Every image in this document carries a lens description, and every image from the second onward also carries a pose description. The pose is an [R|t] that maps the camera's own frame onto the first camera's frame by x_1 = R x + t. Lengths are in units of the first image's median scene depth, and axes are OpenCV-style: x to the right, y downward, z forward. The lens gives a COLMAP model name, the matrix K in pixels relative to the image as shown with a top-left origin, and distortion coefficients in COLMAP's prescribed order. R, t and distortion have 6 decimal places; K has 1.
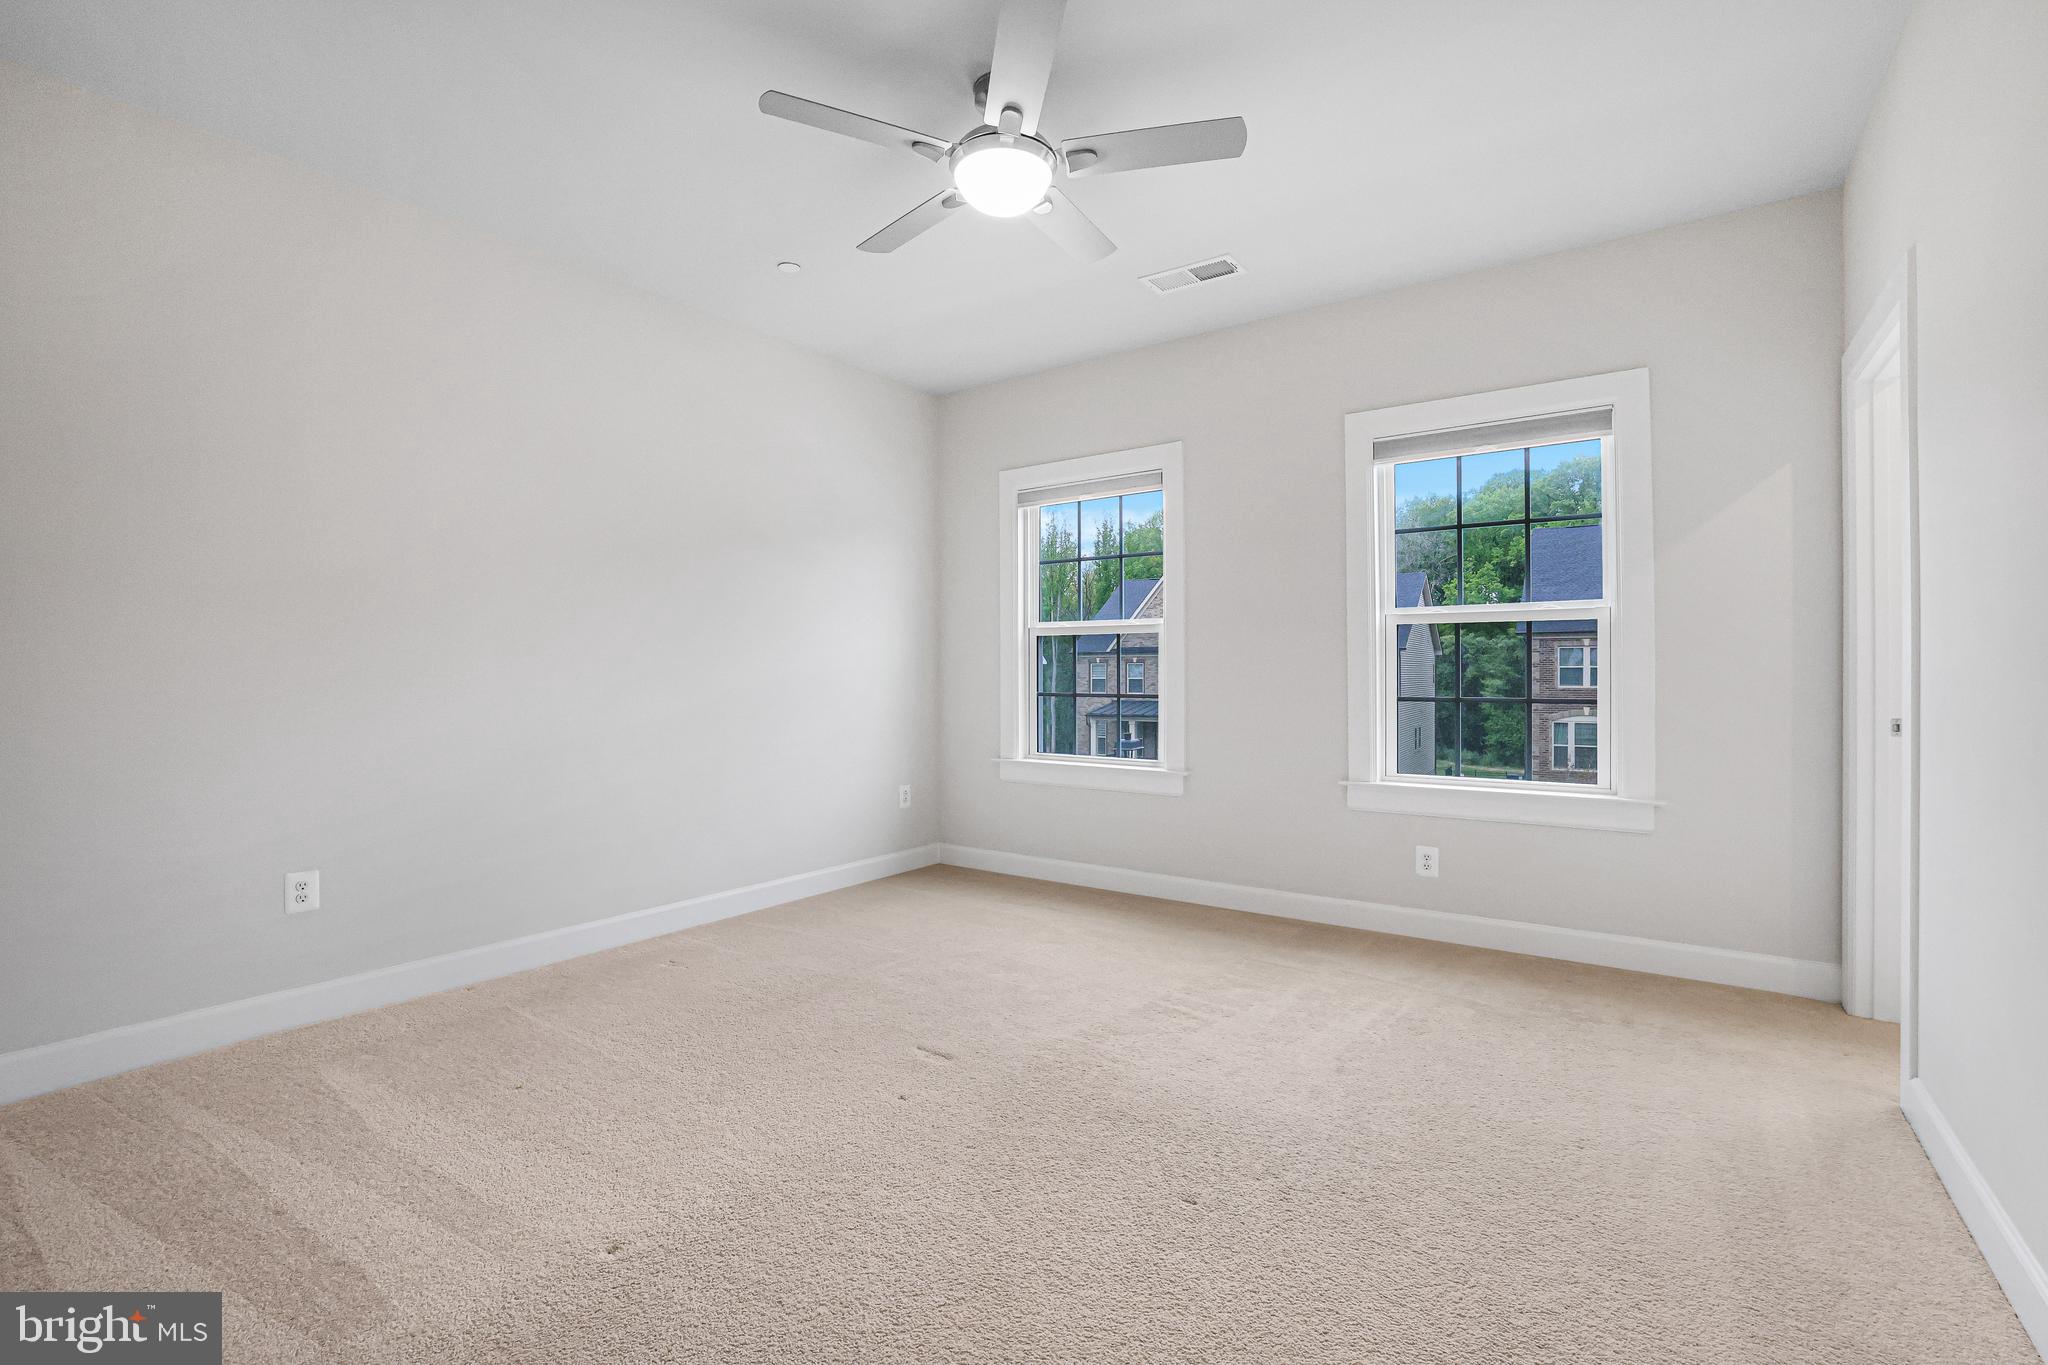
lens RADIAL K [[937.7, 0, 1024.0], [0, 937.7, 682.5], [0, 0, 1]] dist [-0.000490, -0.000021]
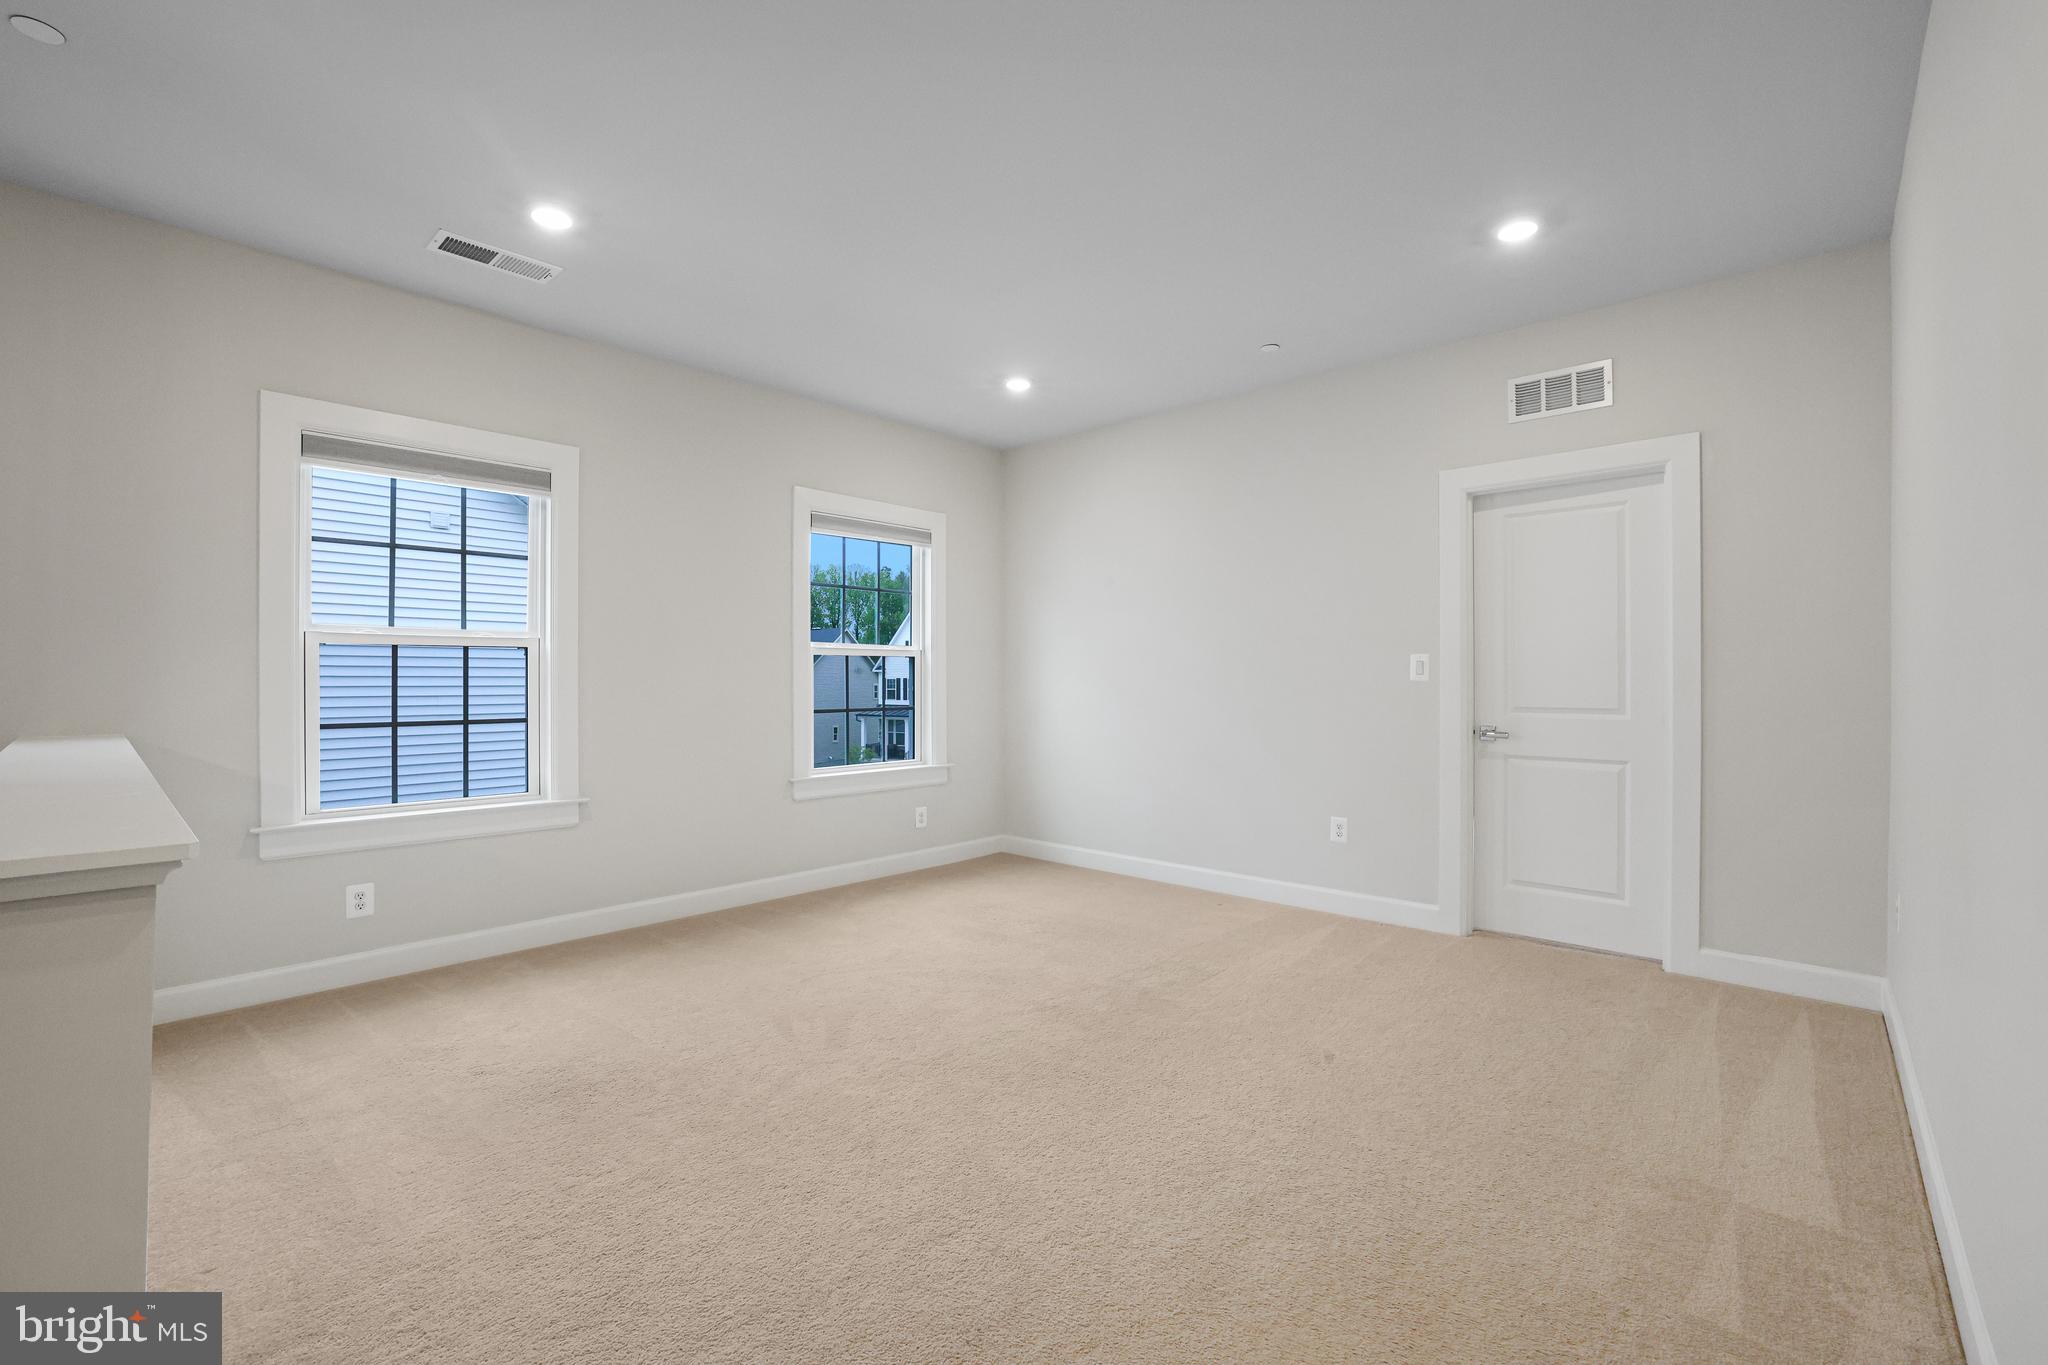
lens RADIAL K [[876.6, 0, 1021.0], [0, 876.6, 679.7], [0, 0, 1]] dist [-0.047904, 0.016910]
pose [[0.122216, 0.012728, 0.992422, -0.780235], [0.020771, 0.999666, -0.015379, -0.001540], [-0.992286, 0.022493, 0.121911, 0.567896]]
